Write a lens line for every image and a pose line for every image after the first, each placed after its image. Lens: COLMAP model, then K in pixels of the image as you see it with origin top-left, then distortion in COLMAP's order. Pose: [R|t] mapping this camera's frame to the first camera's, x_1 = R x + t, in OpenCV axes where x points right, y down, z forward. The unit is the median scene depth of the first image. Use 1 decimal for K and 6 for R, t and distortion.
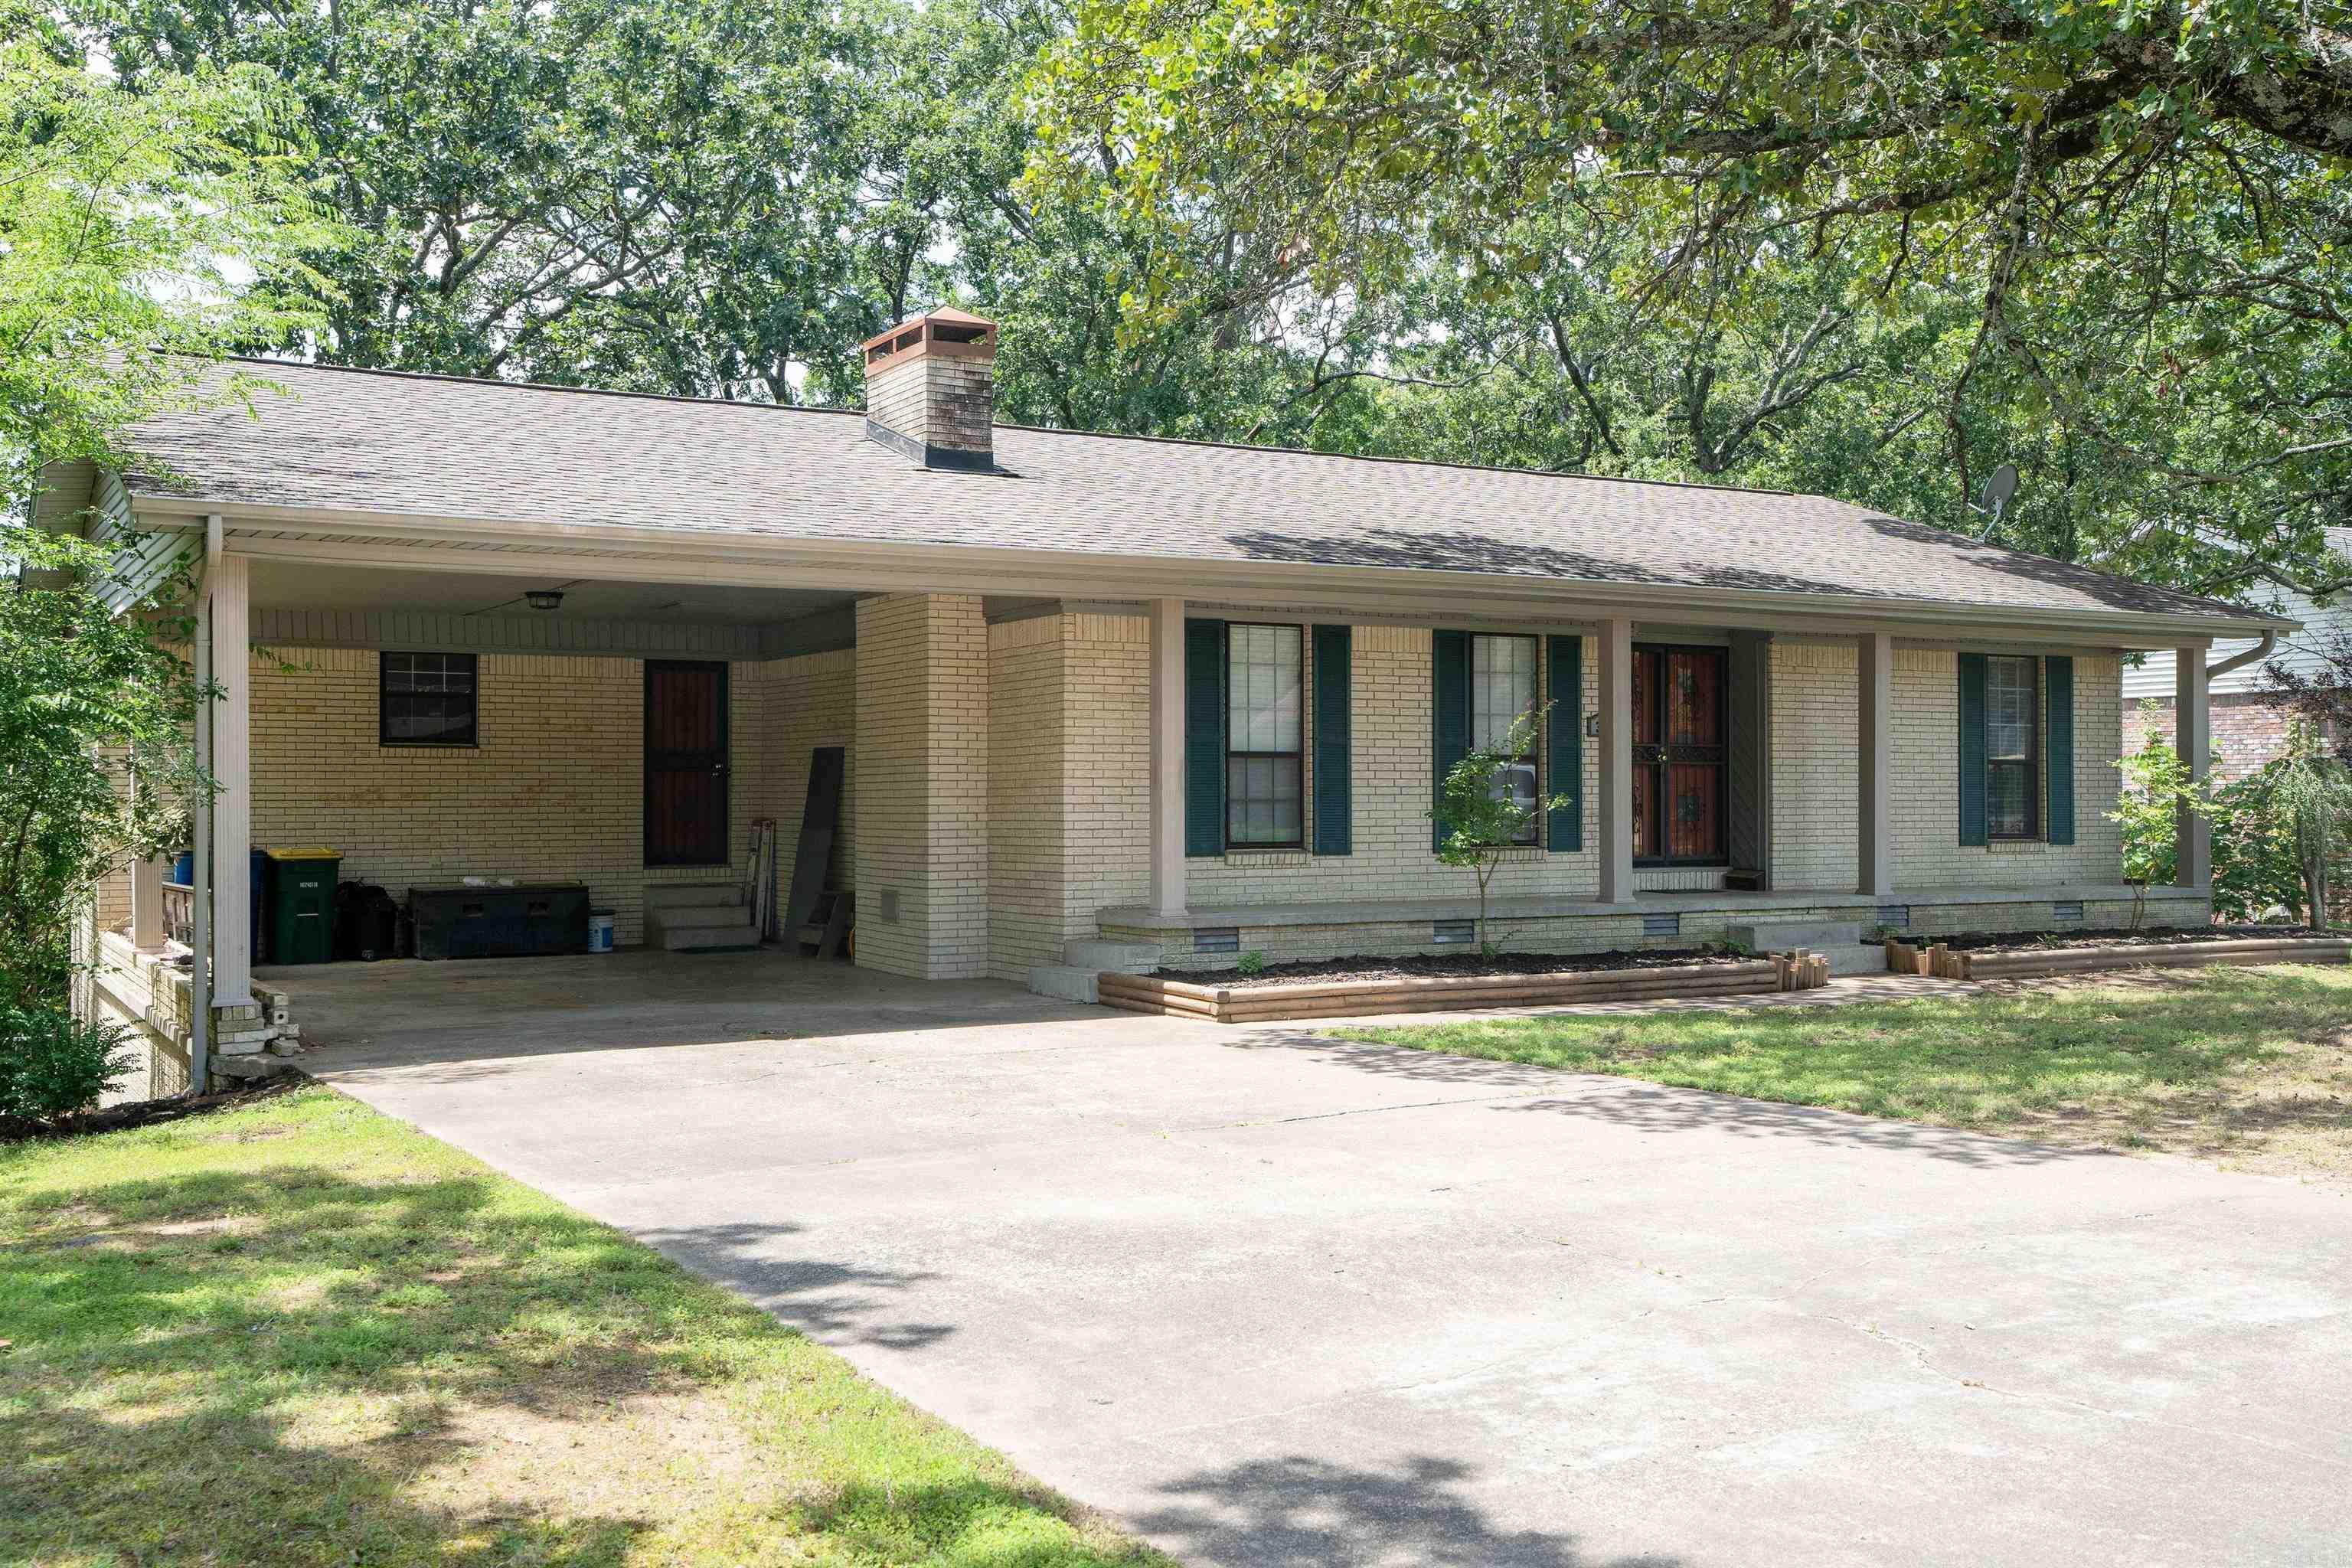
lens RADIAL K [[2245.8, 0, 1178.0], [0, 2245.8, 759.9], [0, 0, 1]] dist [0.142988, 0.000000]
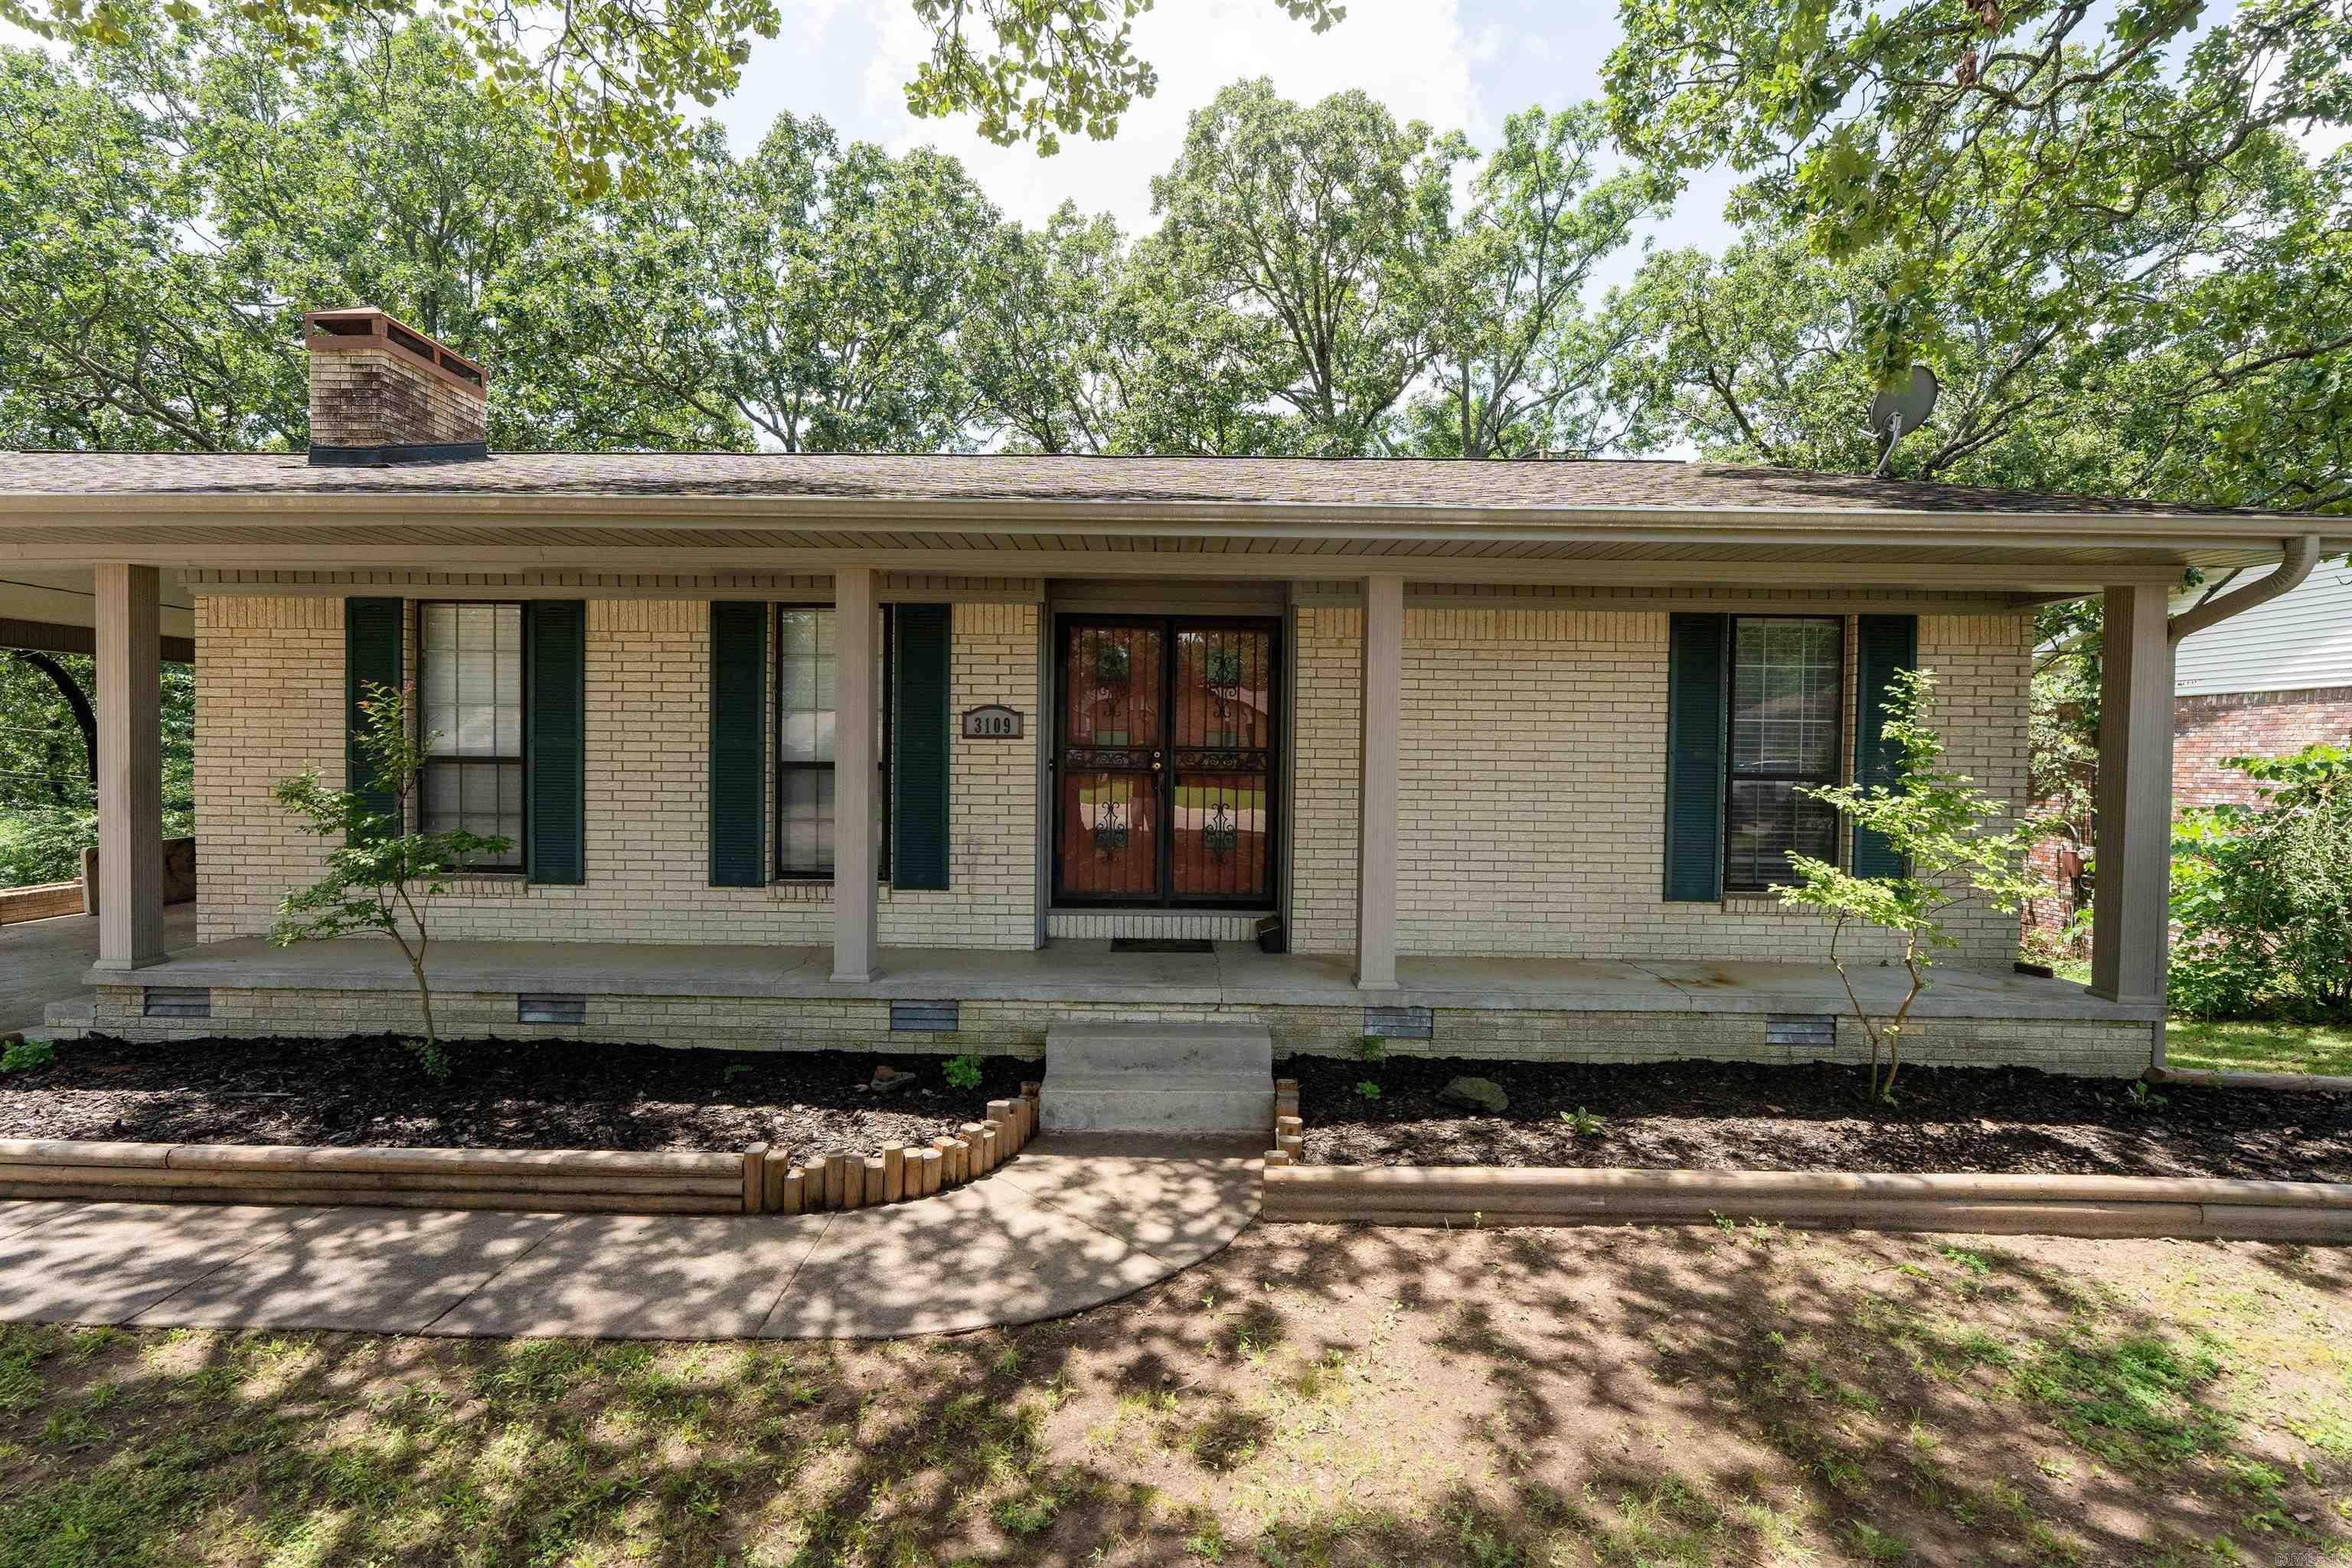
lens RADIAL K [[1095.0, 0, 1142.5], [0, 1095.0, 744.4], [0, 0, 1]] dist [-0.002787, 0.000156]
pose [[0.850203, 0.013474, -0.526282, 0.453023], [-0.003551, 0.999796, 0.019862, -0.016695], [0.526443, -0.015018, 0.850078, 0.770863]]
